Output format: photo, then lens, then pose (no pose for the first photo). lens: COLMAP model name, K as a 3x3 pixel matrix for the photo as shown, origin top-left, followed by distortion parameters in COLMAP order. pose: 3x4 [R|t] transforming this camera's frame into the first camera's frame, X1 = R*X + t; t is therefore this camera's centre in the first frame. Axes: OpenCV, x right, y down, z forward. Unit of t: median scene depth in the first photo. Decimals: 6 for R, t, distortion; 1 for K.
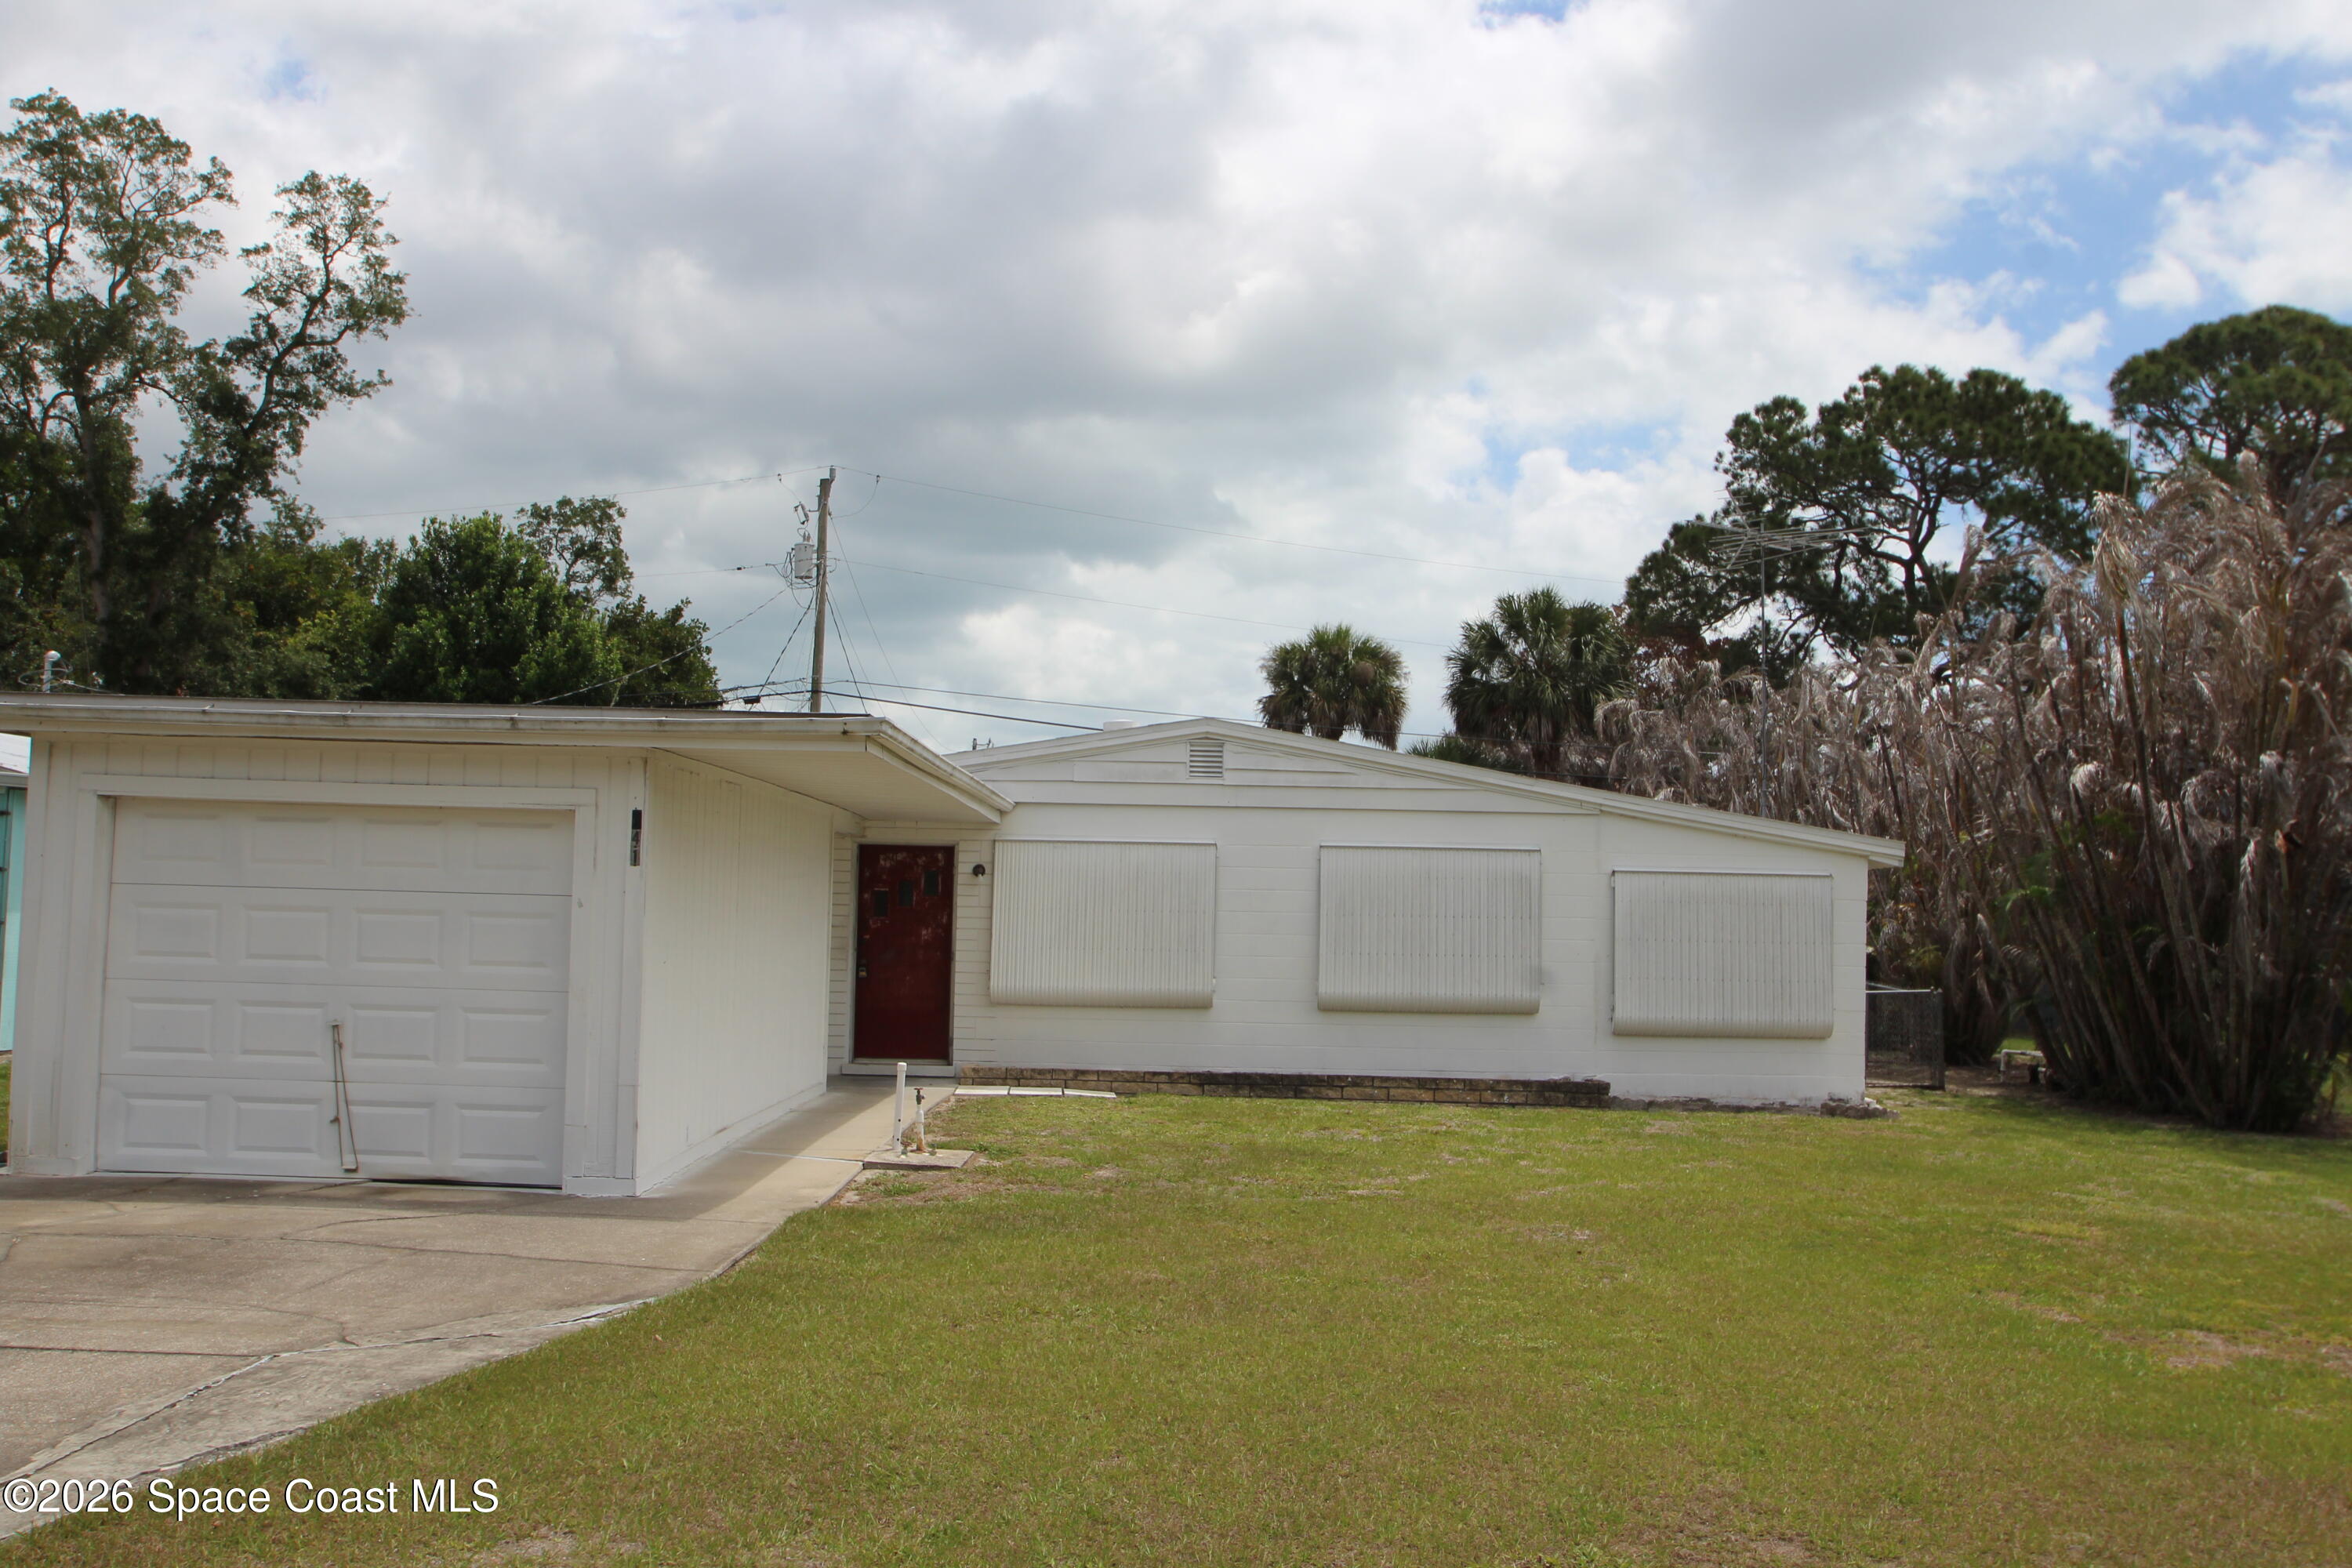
lens RADIAL K [[2105.7, 0, 1176.0], [0, 2105.7, 784.0], [0, 0, 1]] dist [-0.053649, 0.021499]
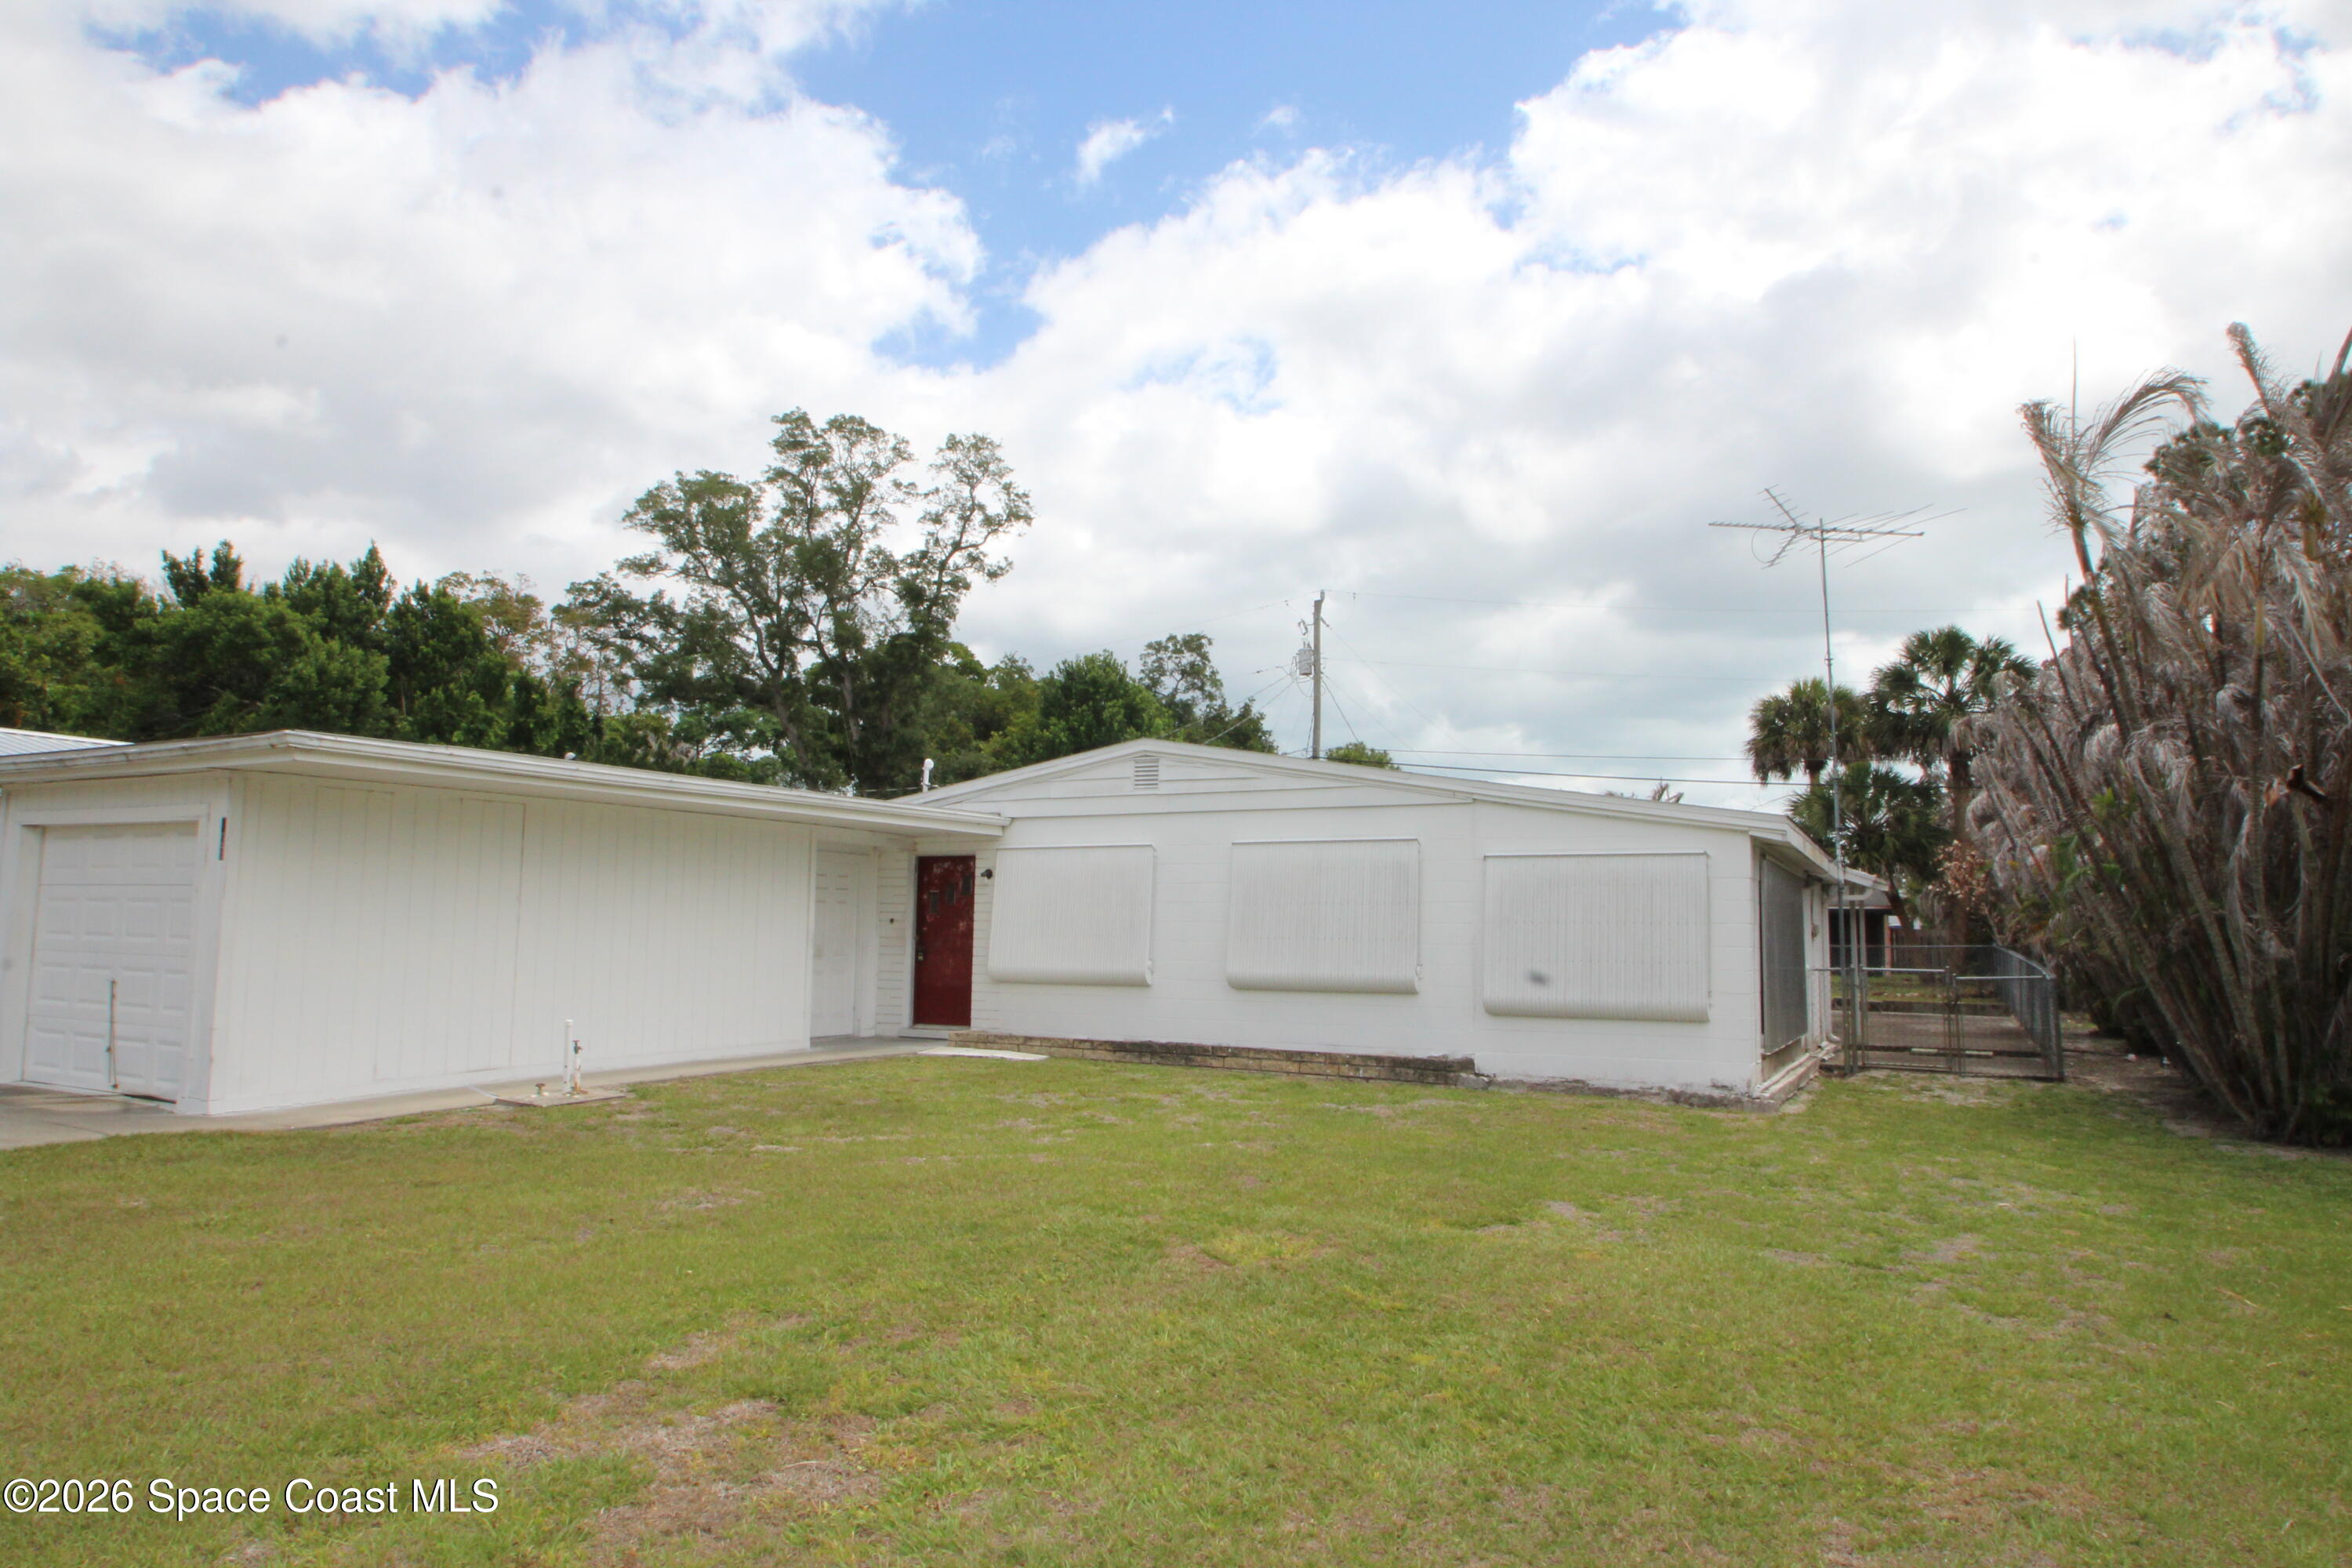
lens RADIAL K [[1471.7, 0, 1176.0], [0, 1471.7, 784.0], [0, 0, 1]] dist [-0.022195, -0.000192]
pose [[0.881736, -0.057779, -0.468192, 0.224044], [0.038983, 0.998001, -0.049746, 0.019273], [0.470130, 0.025611, 0.882225, 0.153154]]
